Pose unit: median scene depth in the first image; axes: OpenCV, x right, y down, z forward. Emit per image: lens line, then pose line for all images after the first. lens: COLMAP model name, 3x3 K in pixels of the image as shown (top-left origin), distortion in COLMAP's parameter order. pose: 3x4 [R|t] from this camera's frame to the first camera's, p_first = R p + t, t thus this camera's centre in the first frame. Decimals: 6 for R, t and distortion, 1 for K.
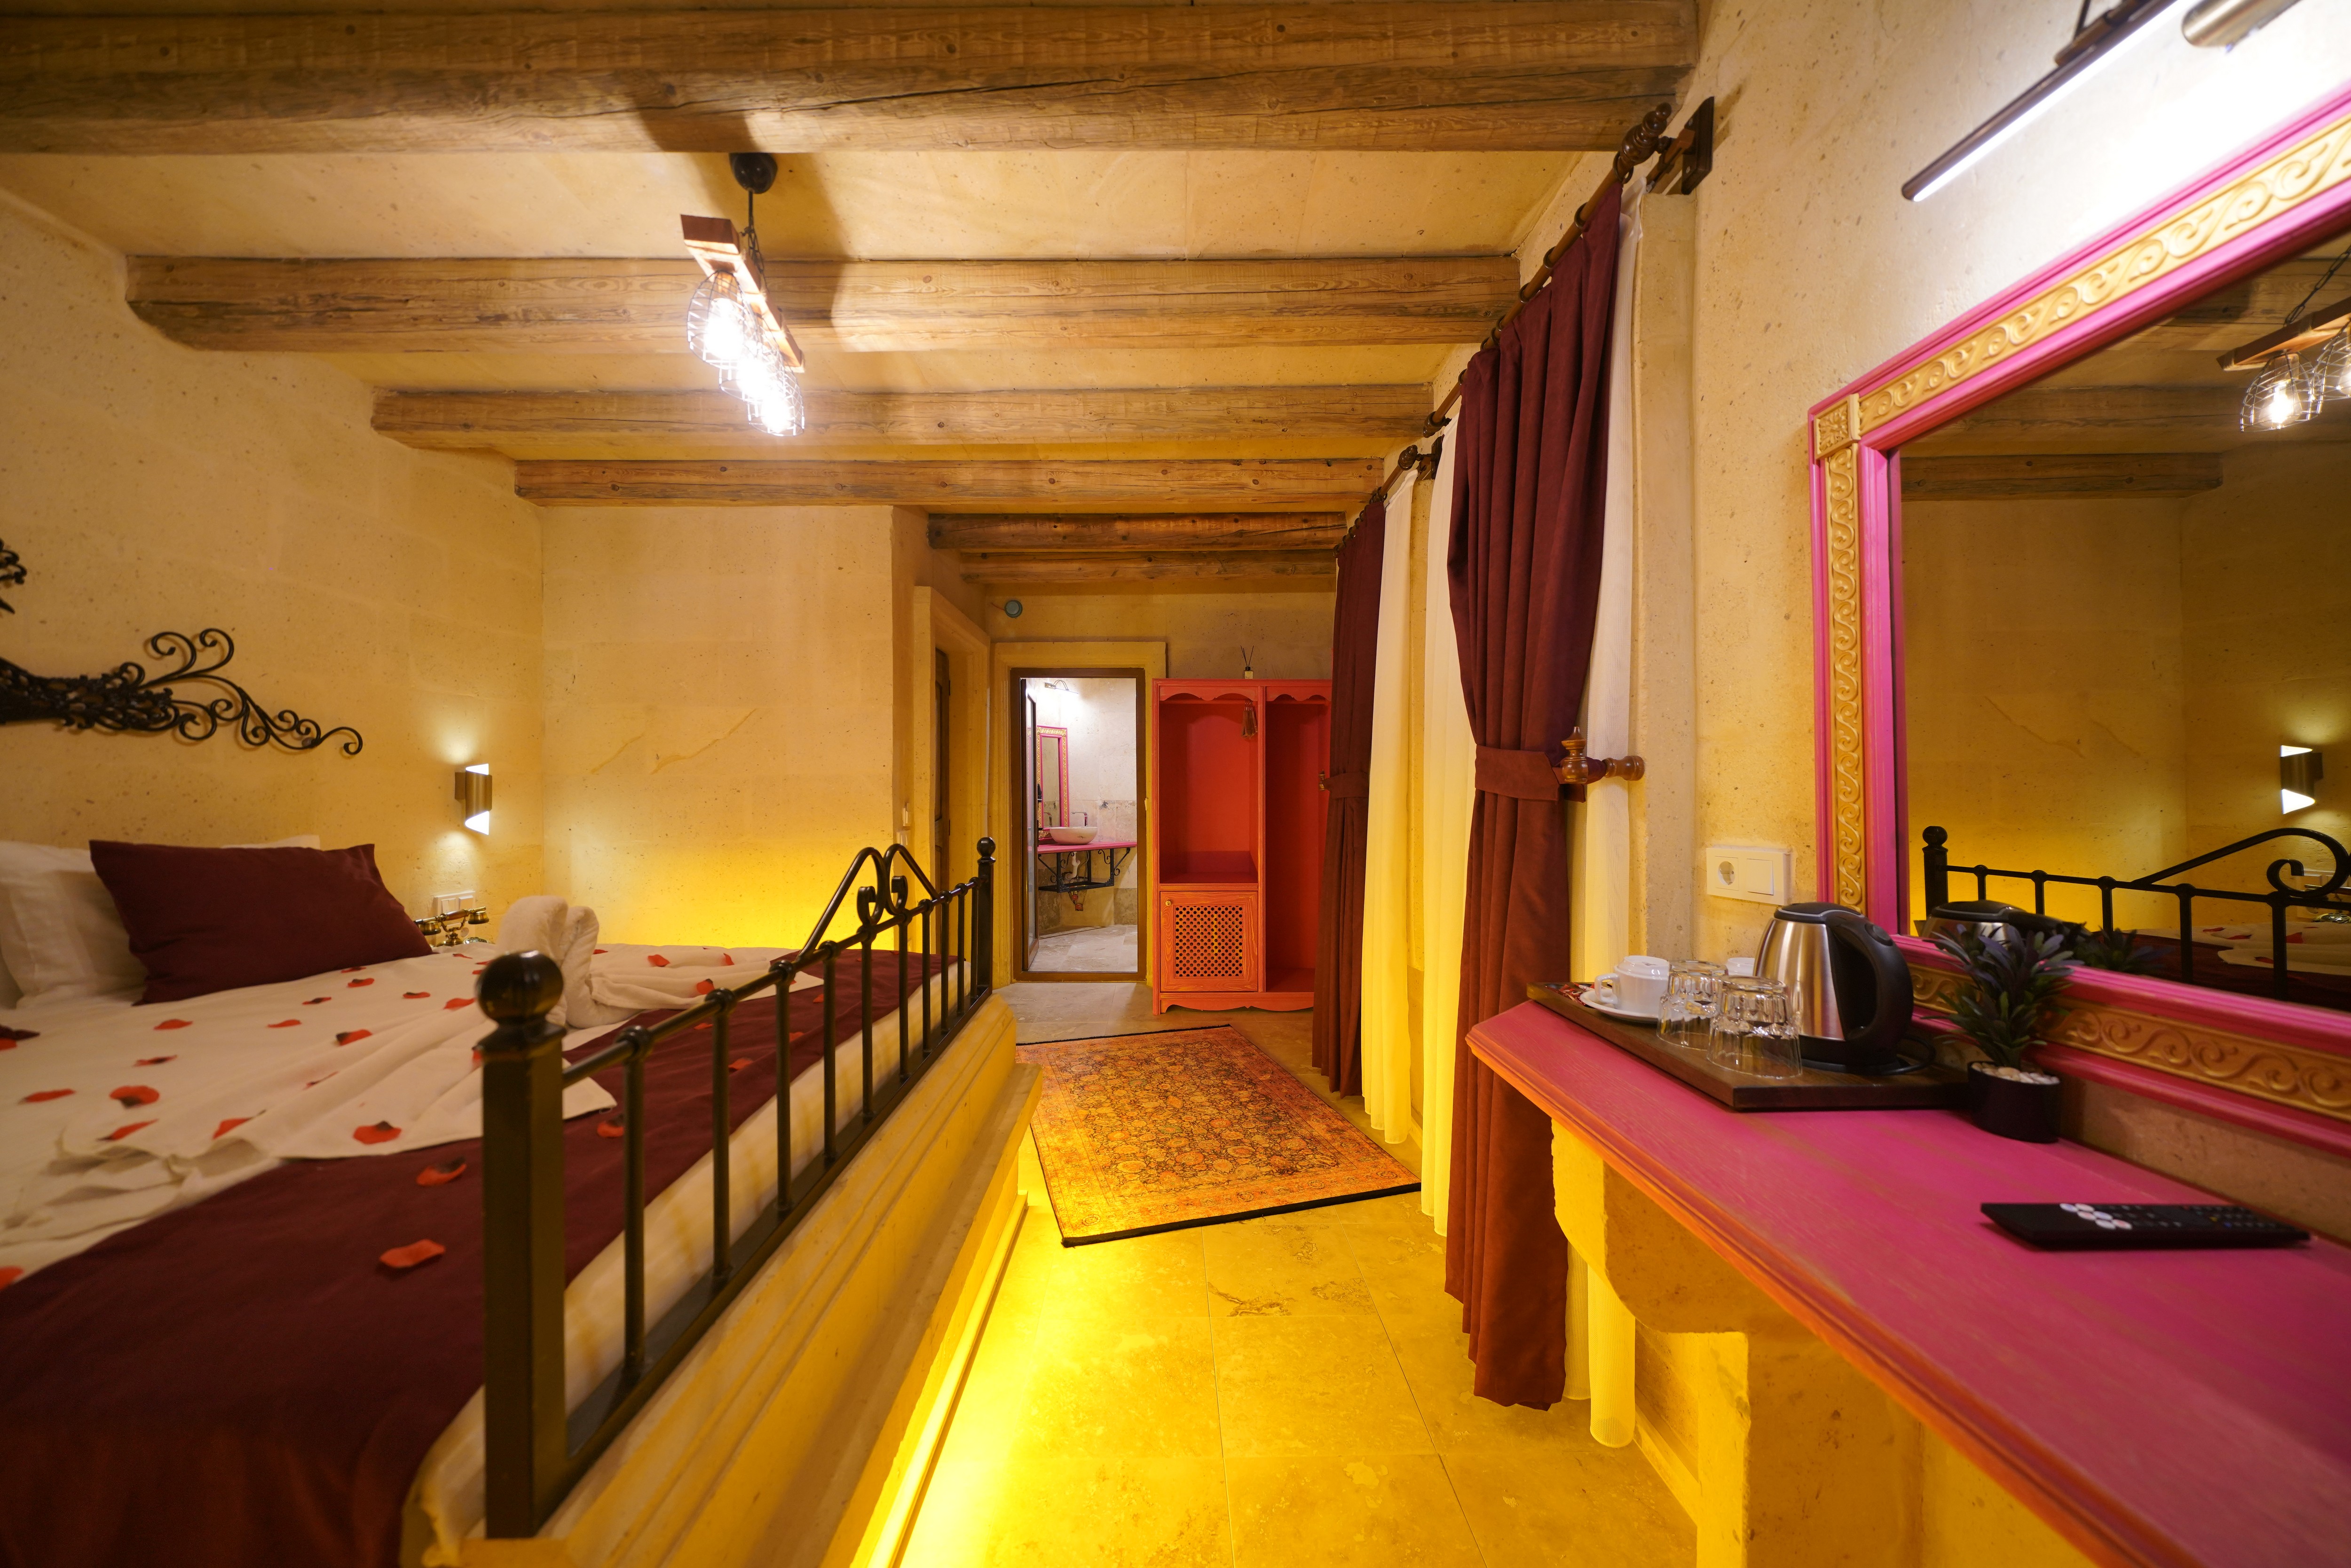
lens RADIAL K [[794.4, 0, 1176.1], [0, 794.4, 789.0], [0, 0, 1]] dist [-0.006943, 0.000772]
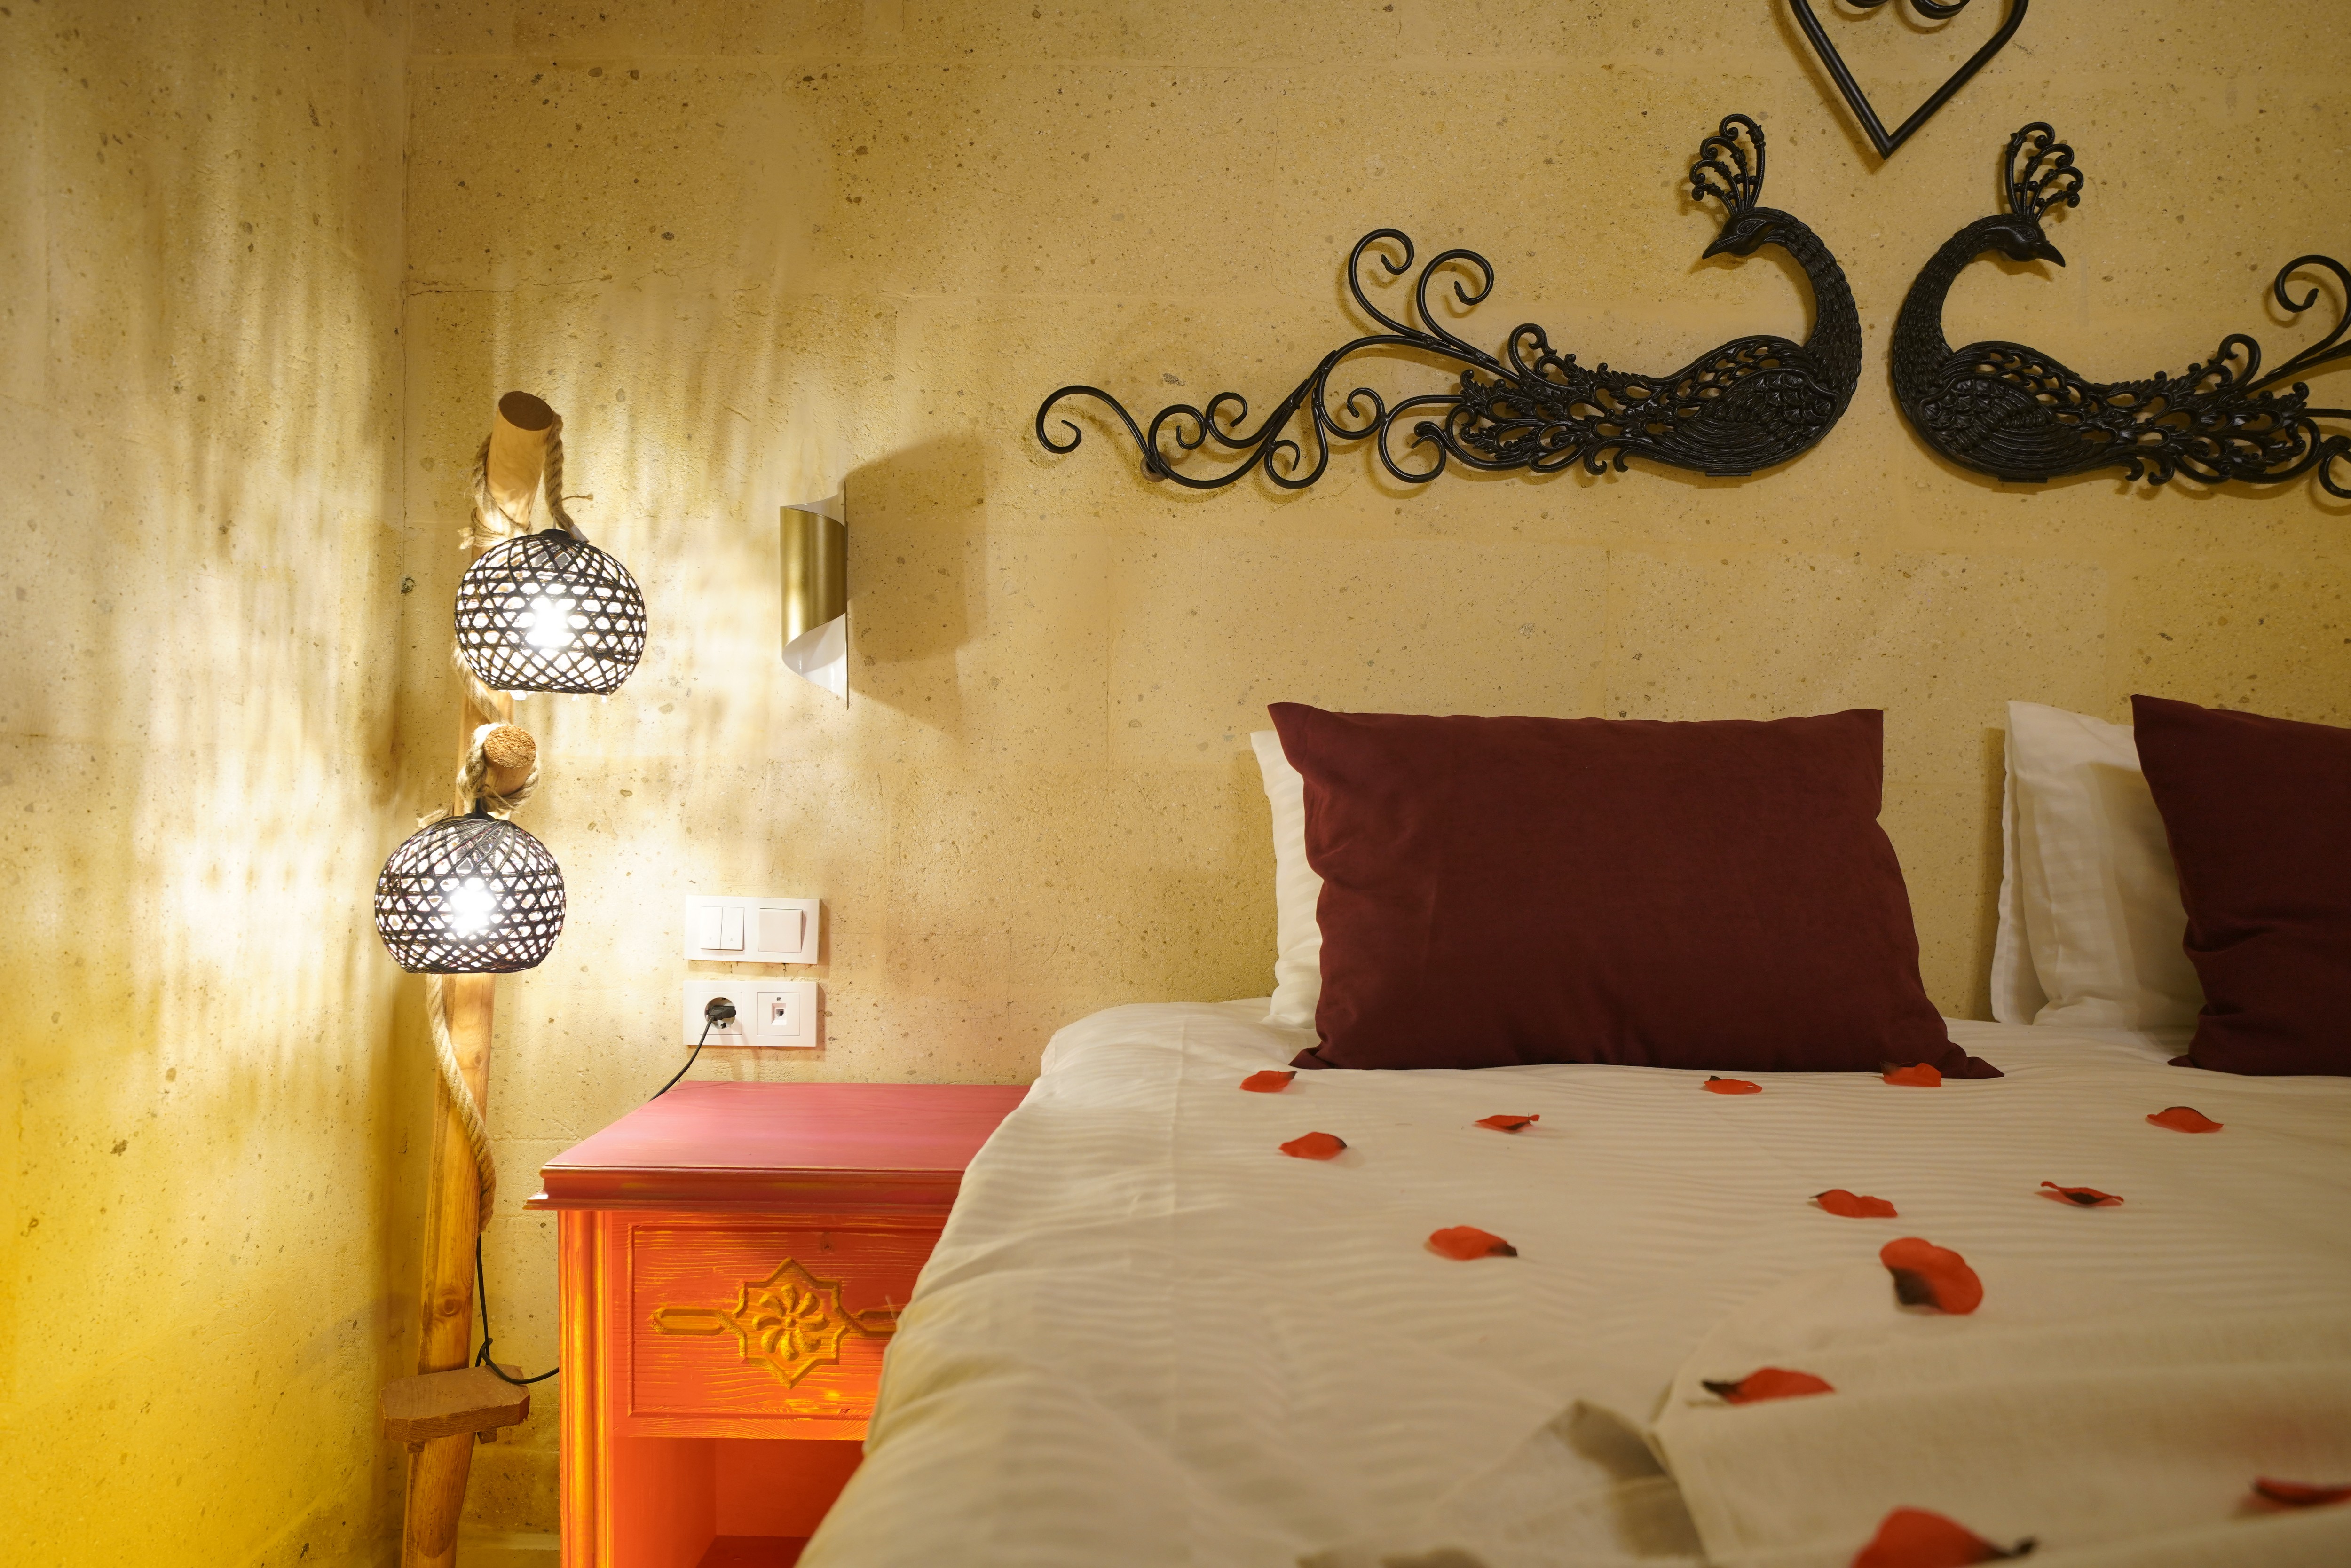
lens RADIAL K [[1571.9, 0, 1172.8], [0, 1571.9, 792.6], [0, 0, 1]] dist [0.002119, 0.000004]
pose [[-0.032970, 0.016348, -0.999323, -0.350689], [-0.019003, 0.999675, 0.016981, 0.096764], [0.999276, 0.019550, -0.032648, 0.379322]]
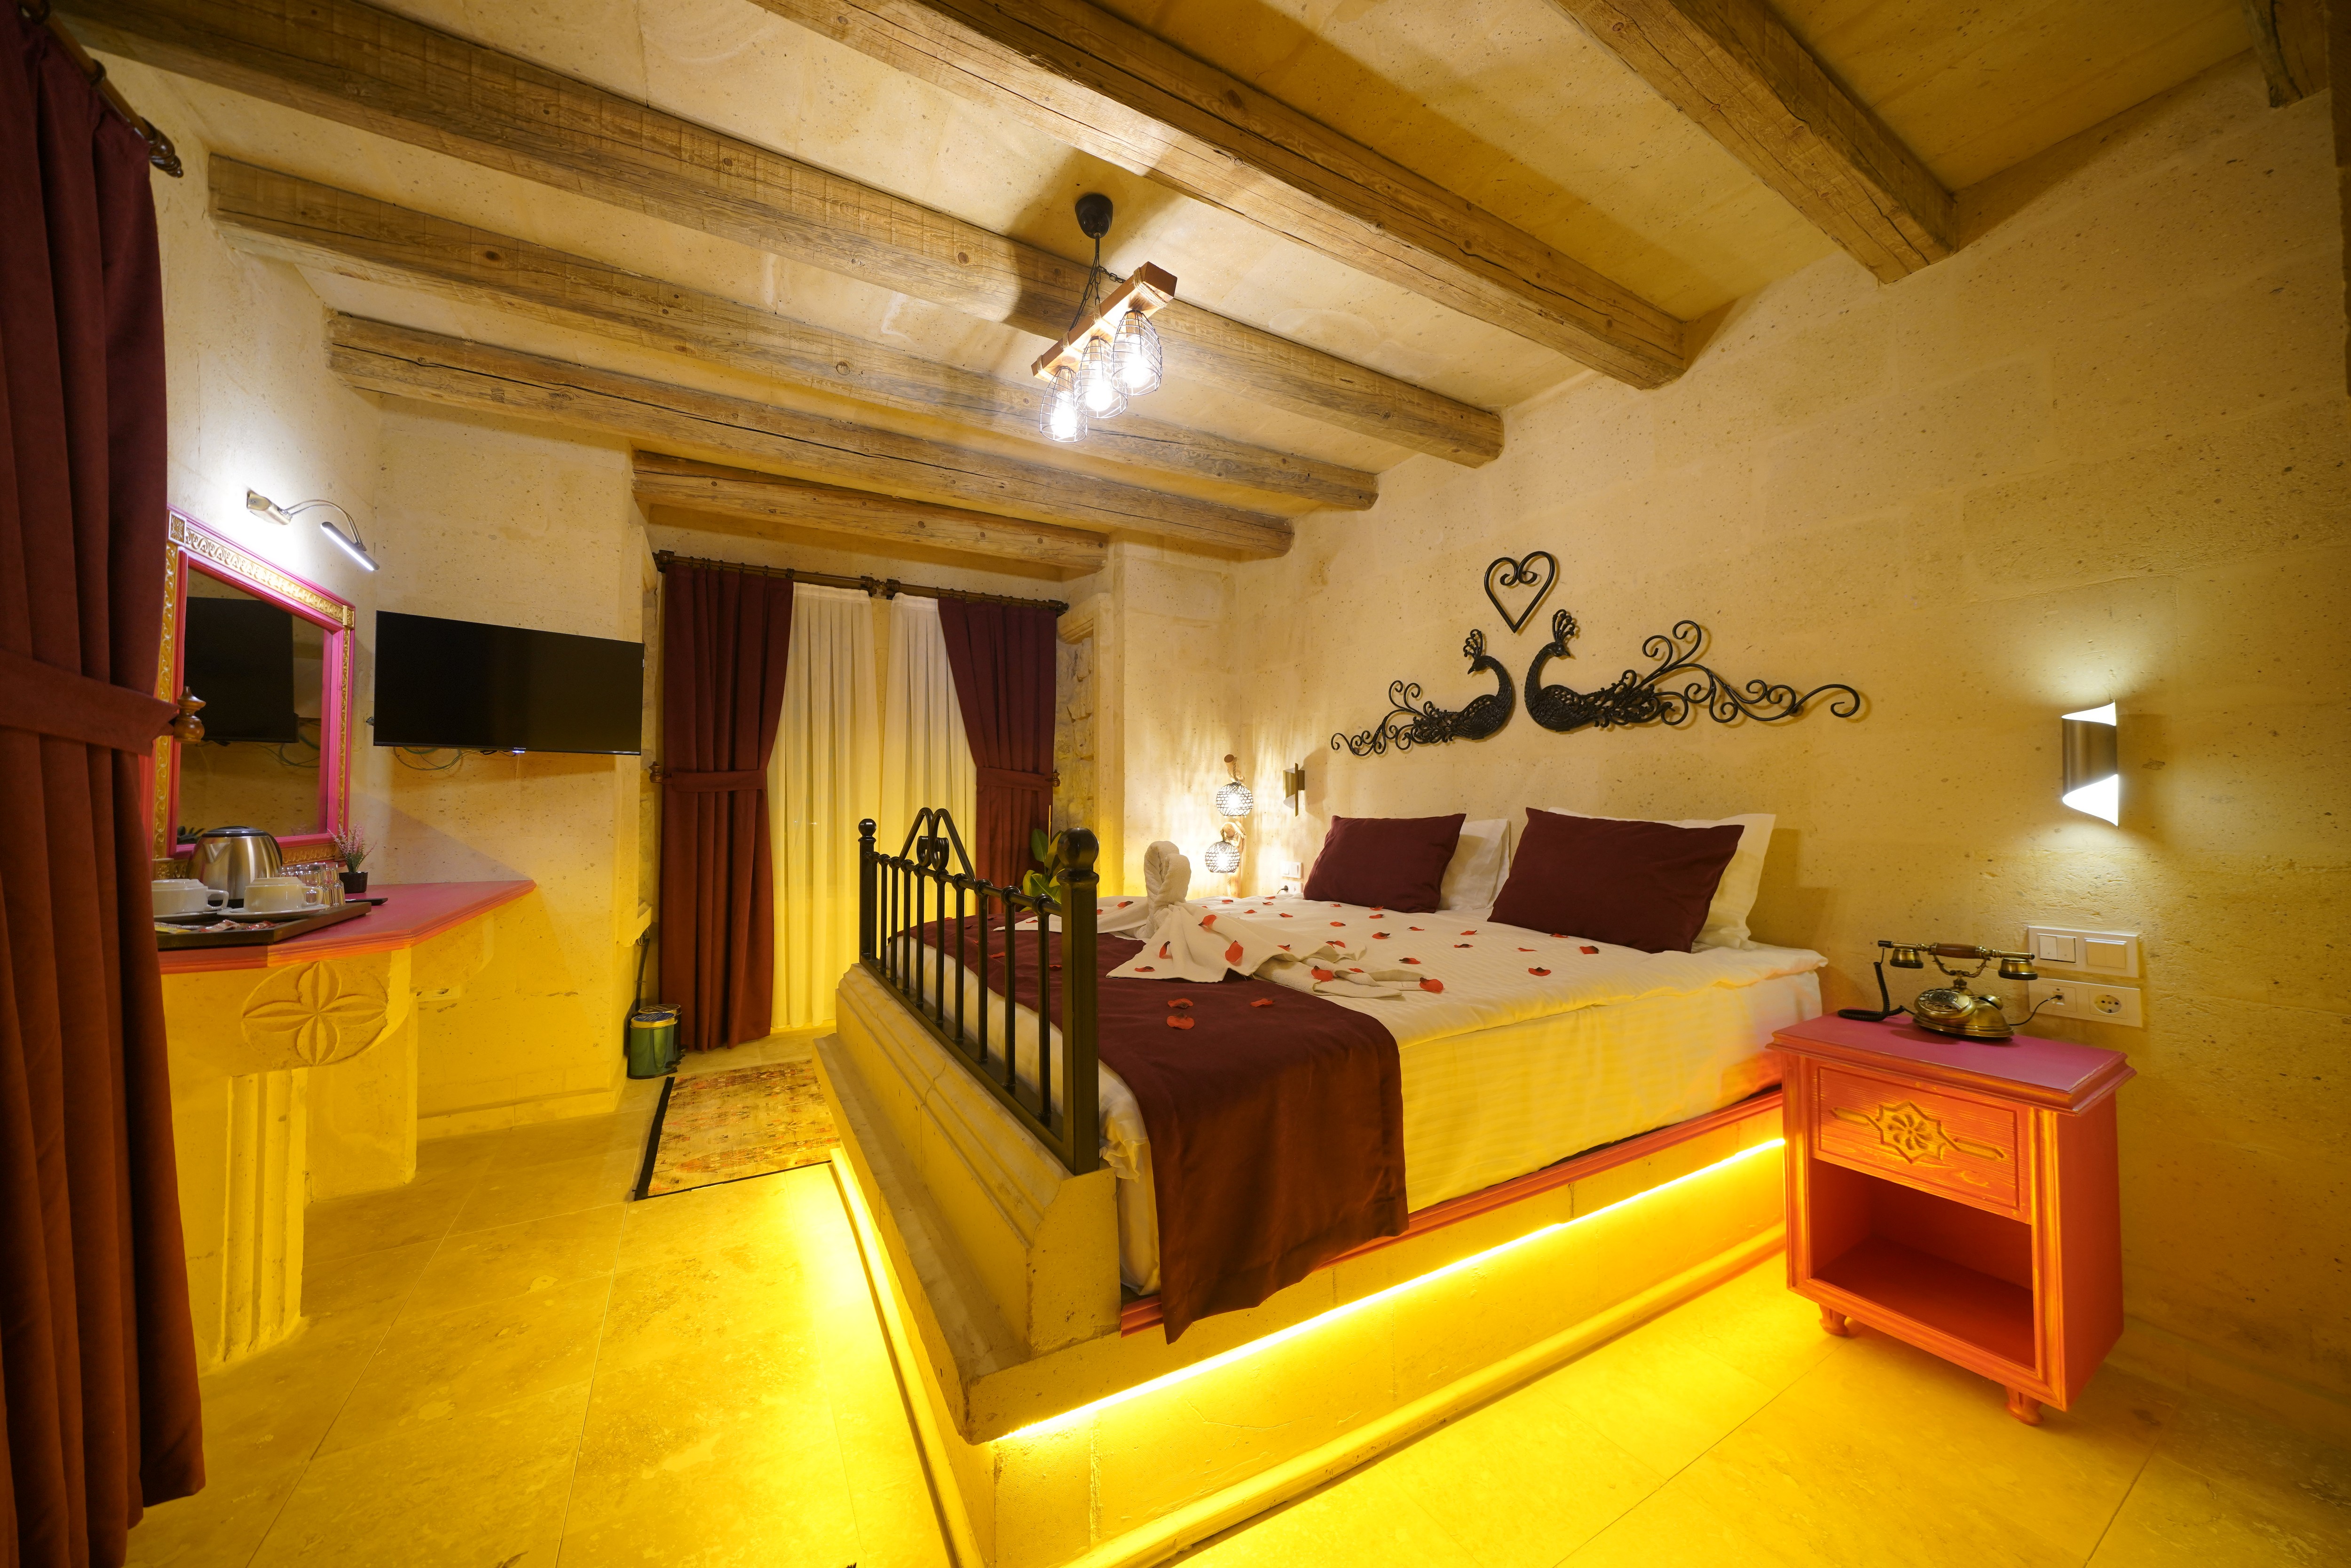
lens RADIAL K [[794.4, 0, 1168.9], [0, 794.4, 788.8], [0, 0, 1]] dist [-0.006943, 0.000772]
pose [[-0.874648, -0.010023, -0.484656, -0.066995], [0.005243, 0.999532, -0.030132, 0.059163], [0.484731, -0.028896, -0.874186, 1.619045]]
